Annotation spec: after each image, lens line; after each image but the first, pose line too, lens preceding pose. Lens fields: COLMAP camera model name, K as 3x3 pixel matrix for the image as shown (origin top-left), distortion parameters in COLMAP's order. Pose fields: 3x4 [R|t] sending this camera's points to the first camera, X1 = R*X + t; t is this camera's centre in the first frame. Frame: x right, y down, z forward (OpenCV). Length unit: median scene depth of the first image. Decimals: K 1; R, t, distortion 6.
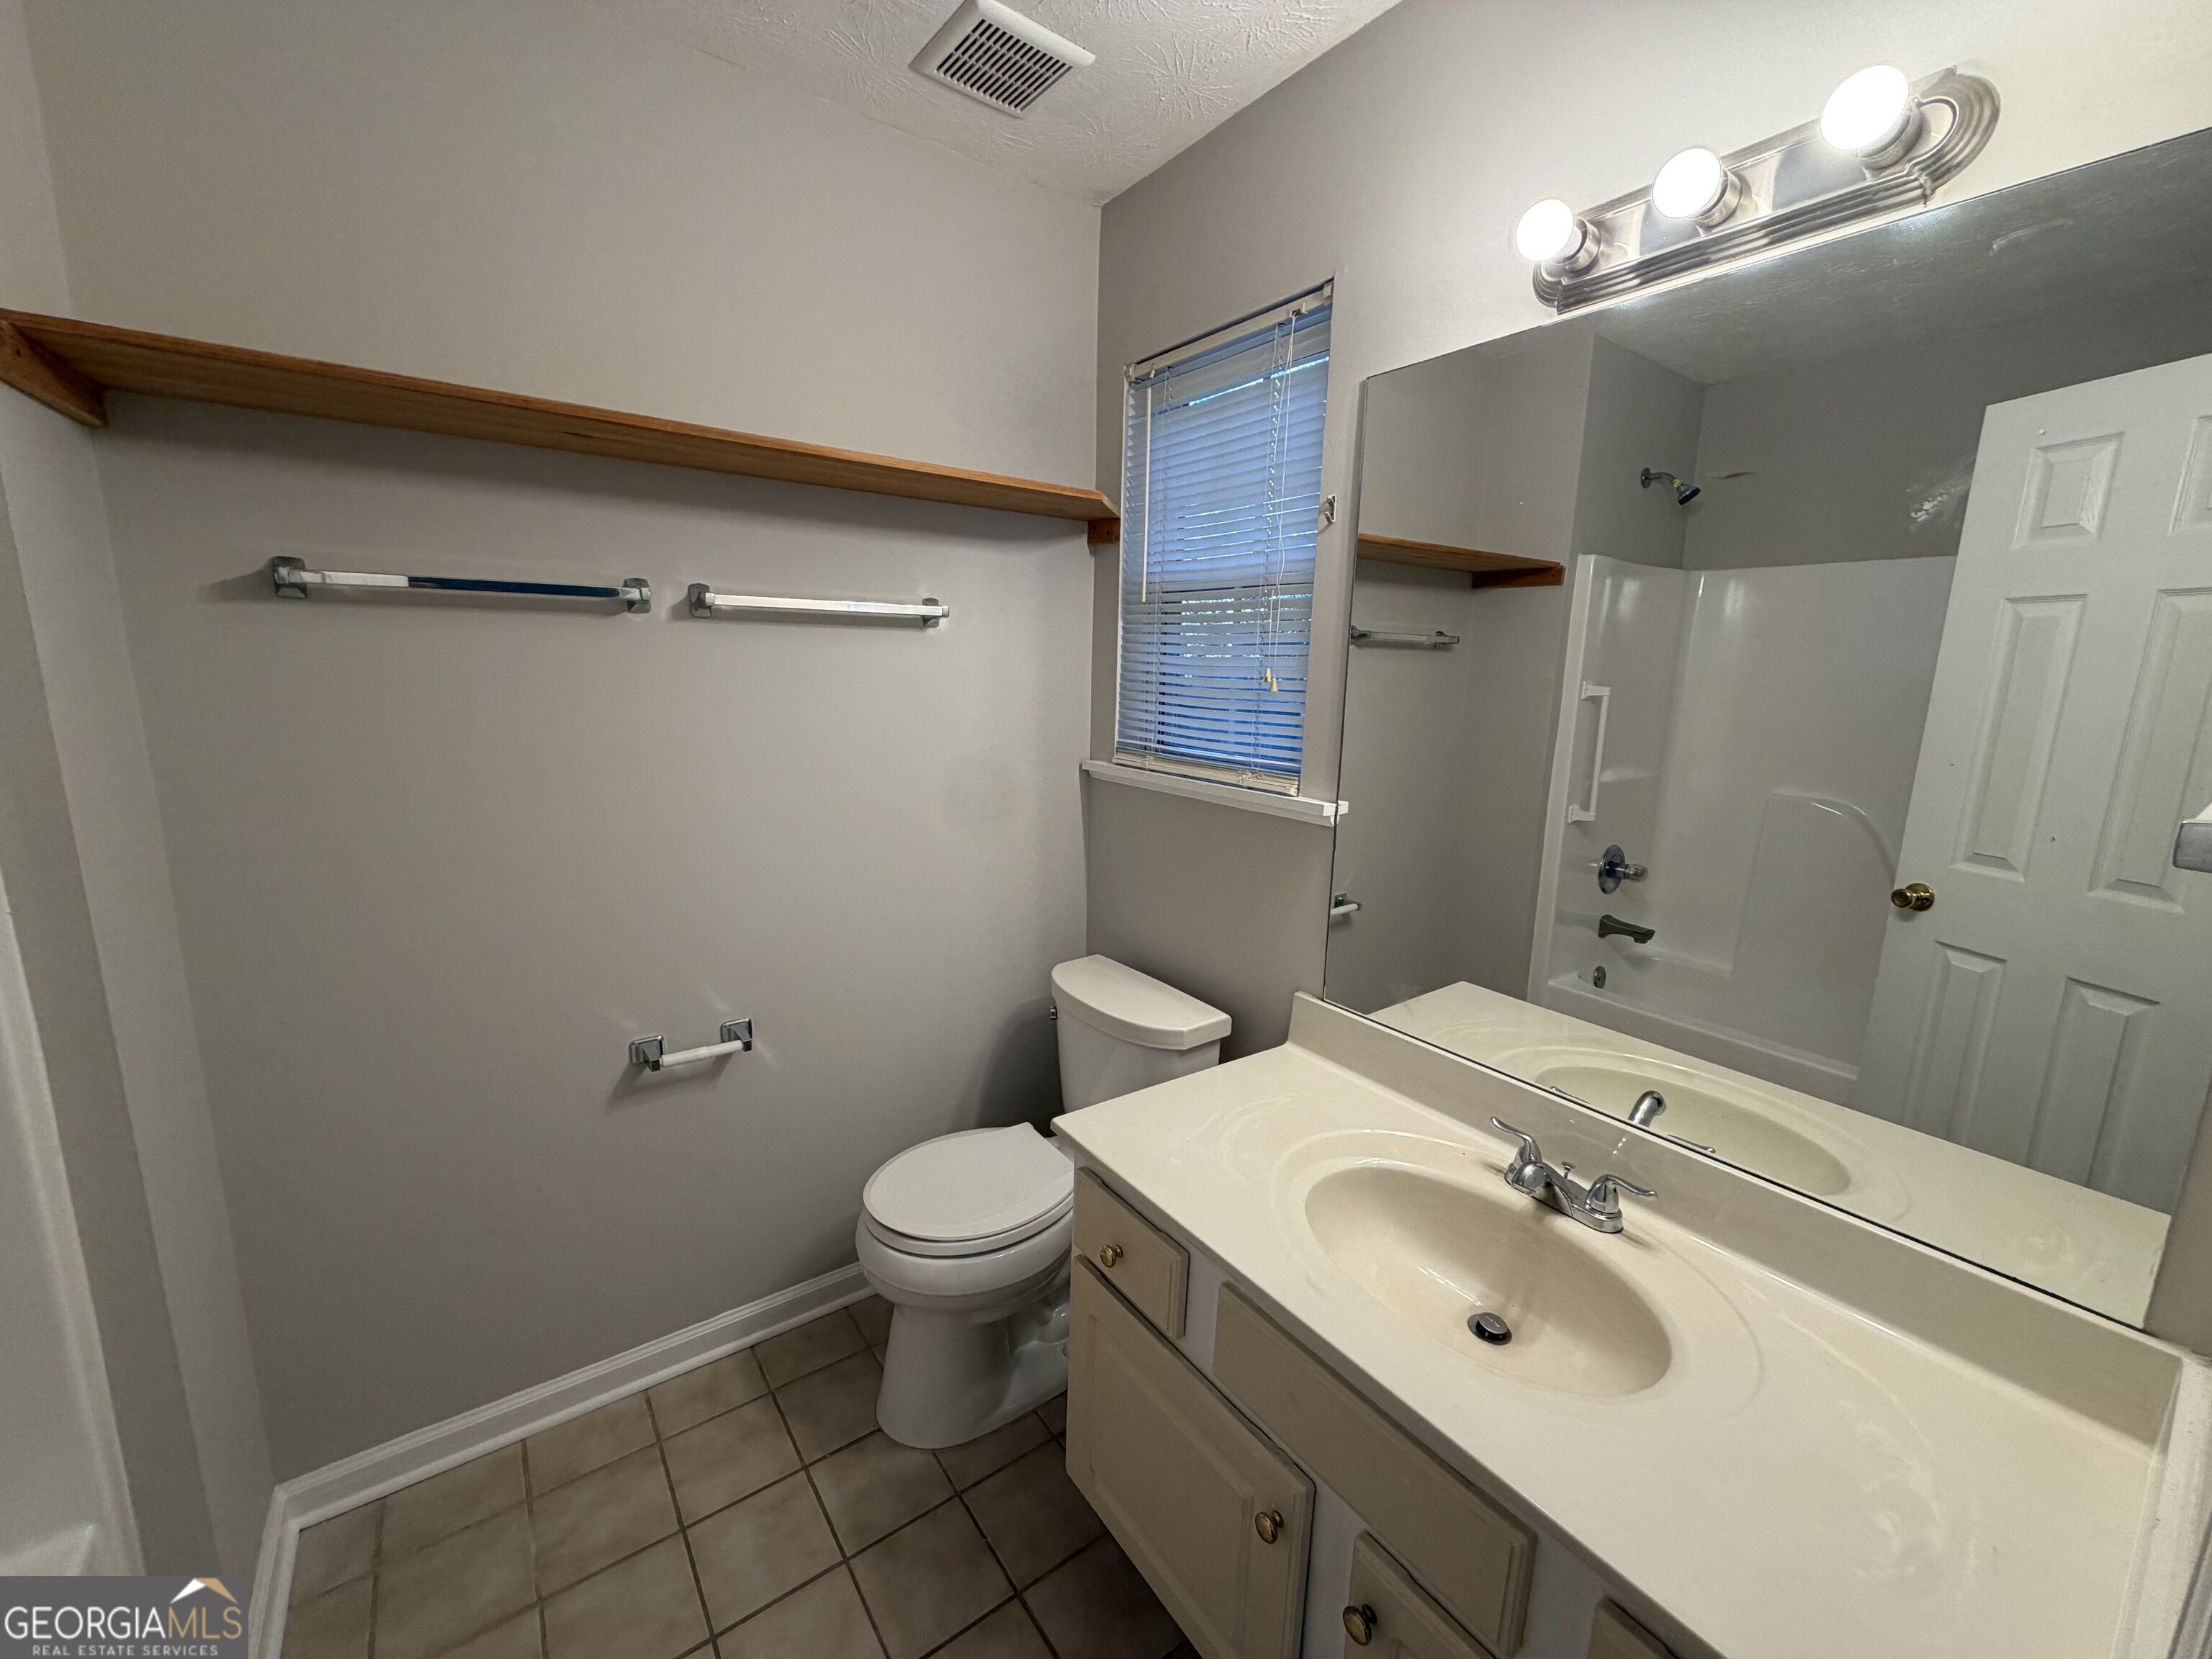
lens RADIAL K [[877.8, 0, 1098.8], [0, 877.8, 828.4], [0, 0, 1]] dist [-0.000354, -0.000383]
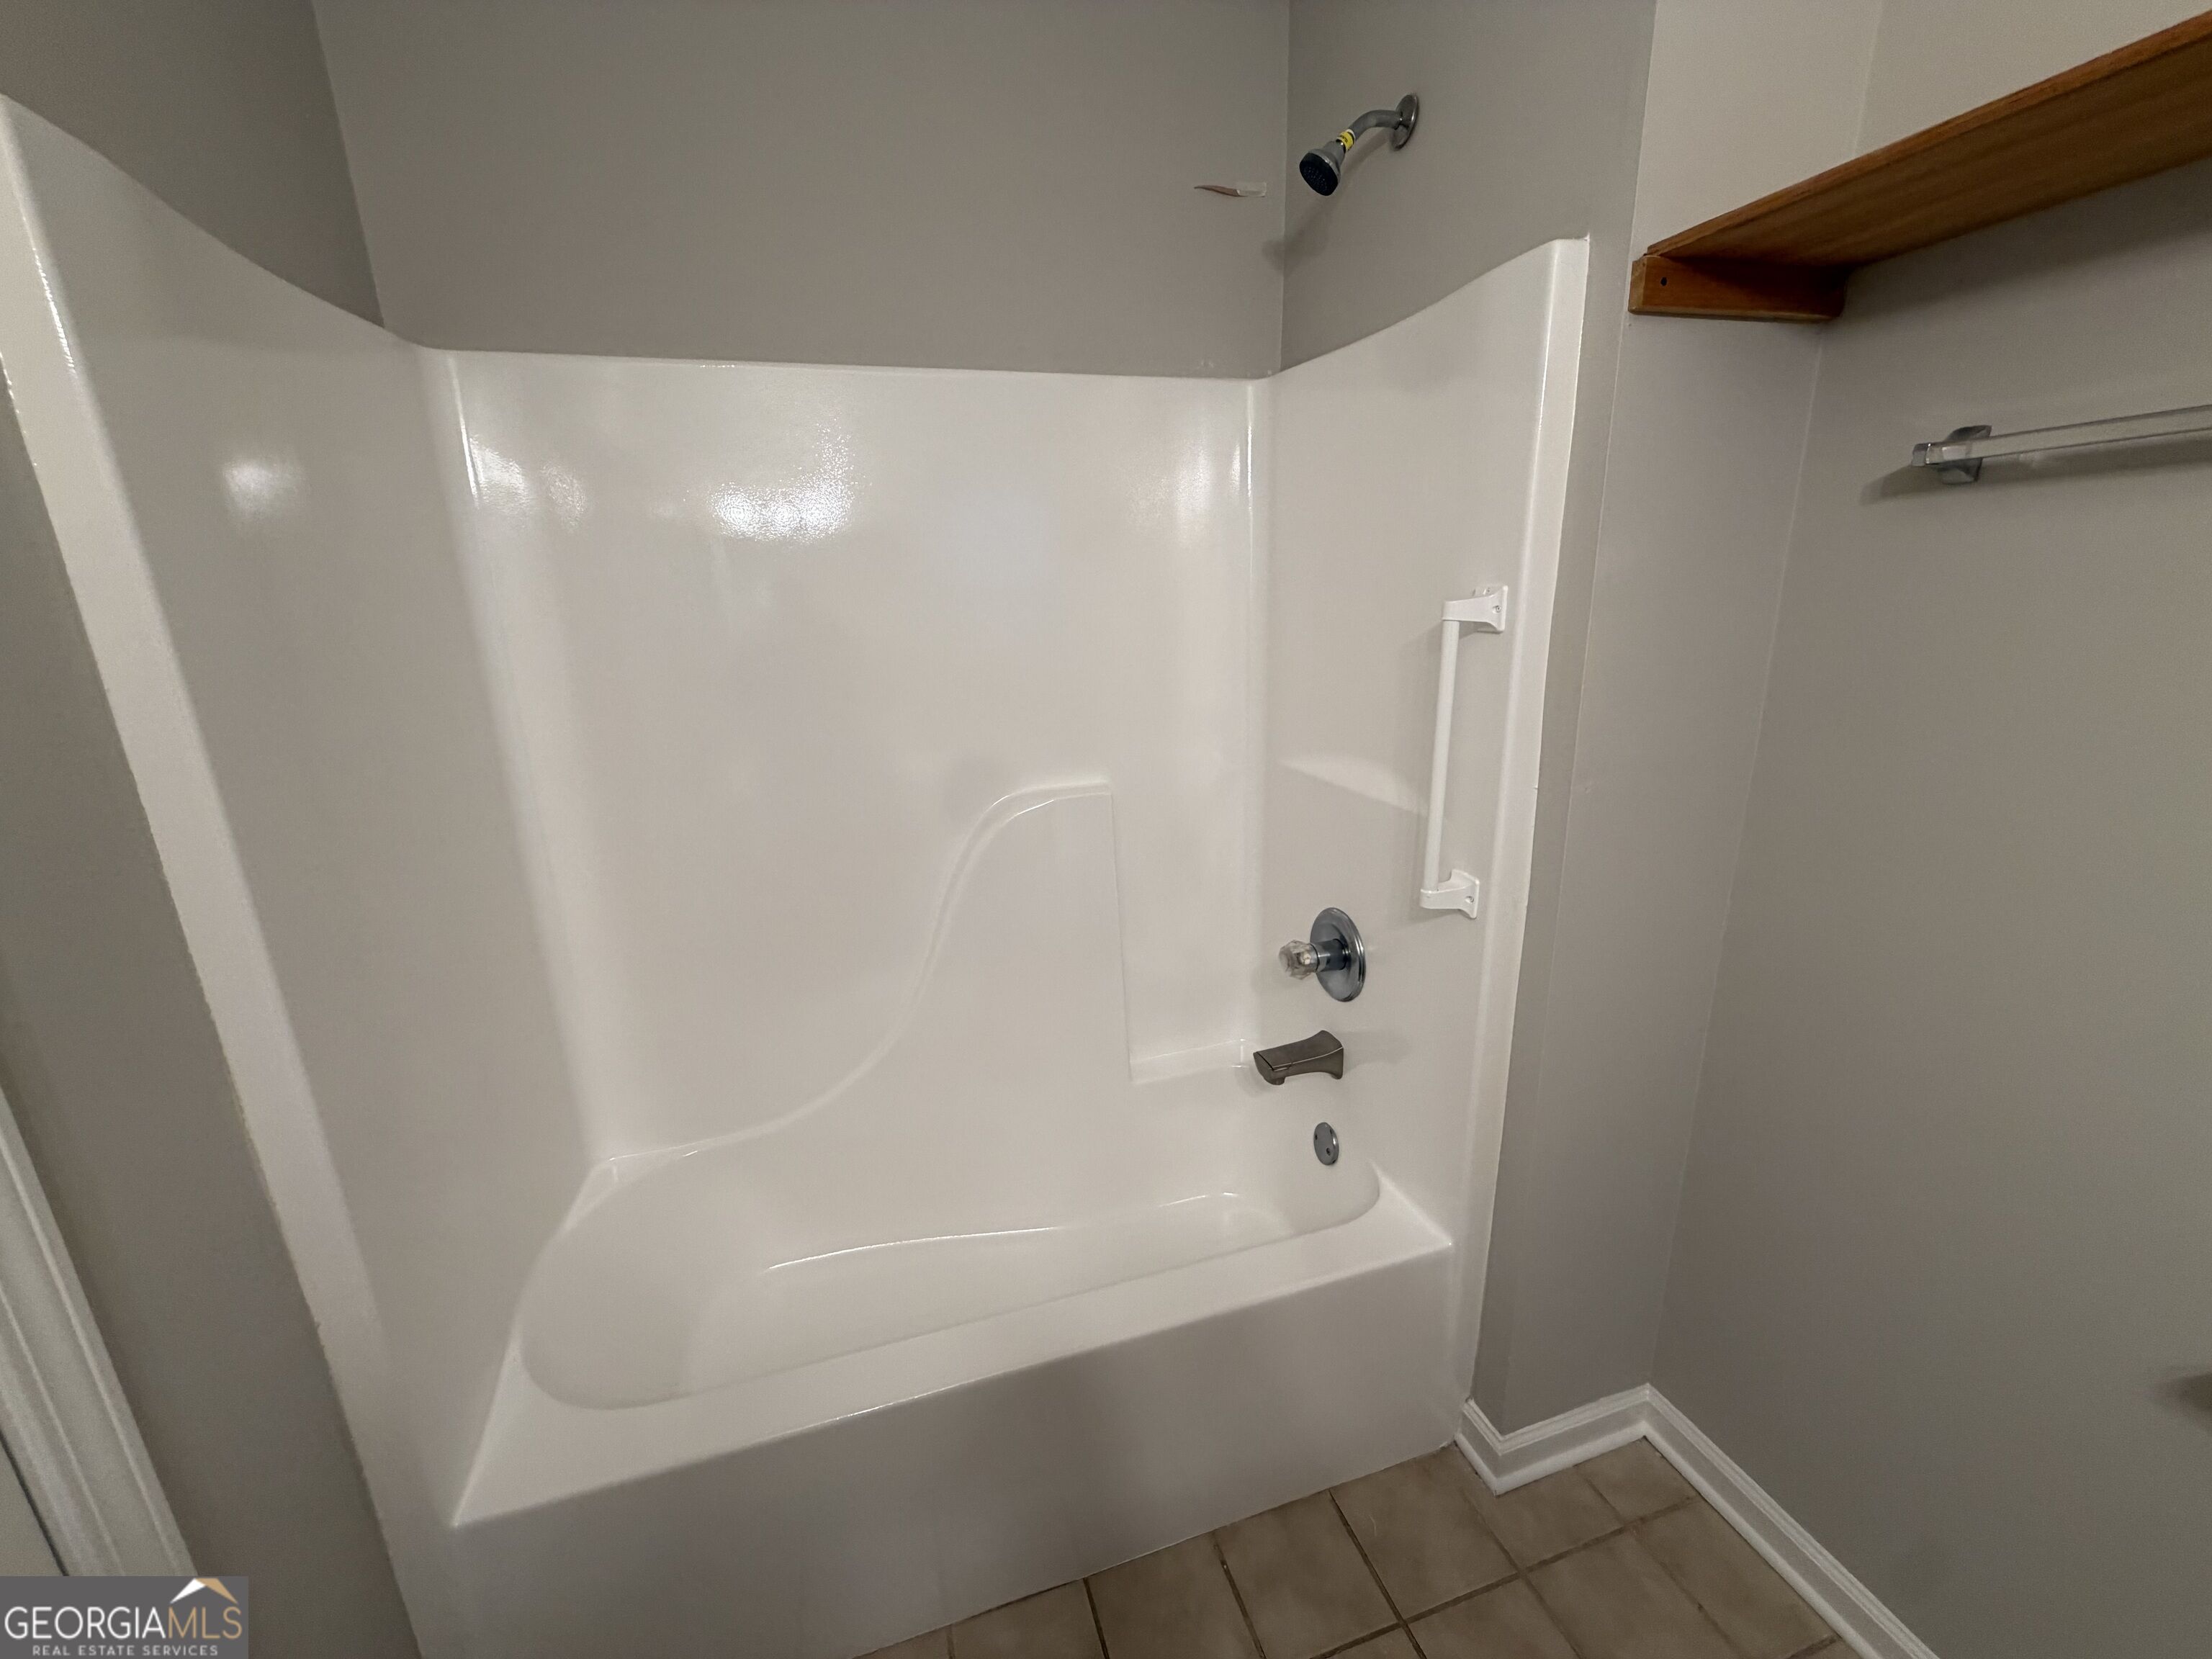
lens RADIAL K [[877.8, 0, 1098.8], [0, 877.8, 828.4], [0, 0, 1]] dist [-0.000354, -0.000383]
pose [[-0.322184, 0.234463, -0.917183, 0.078966], [-0.152582, 0.943316, 0.294742, -0.085317], [0.934300, 0.234907, -0.268147, 0.541092]]
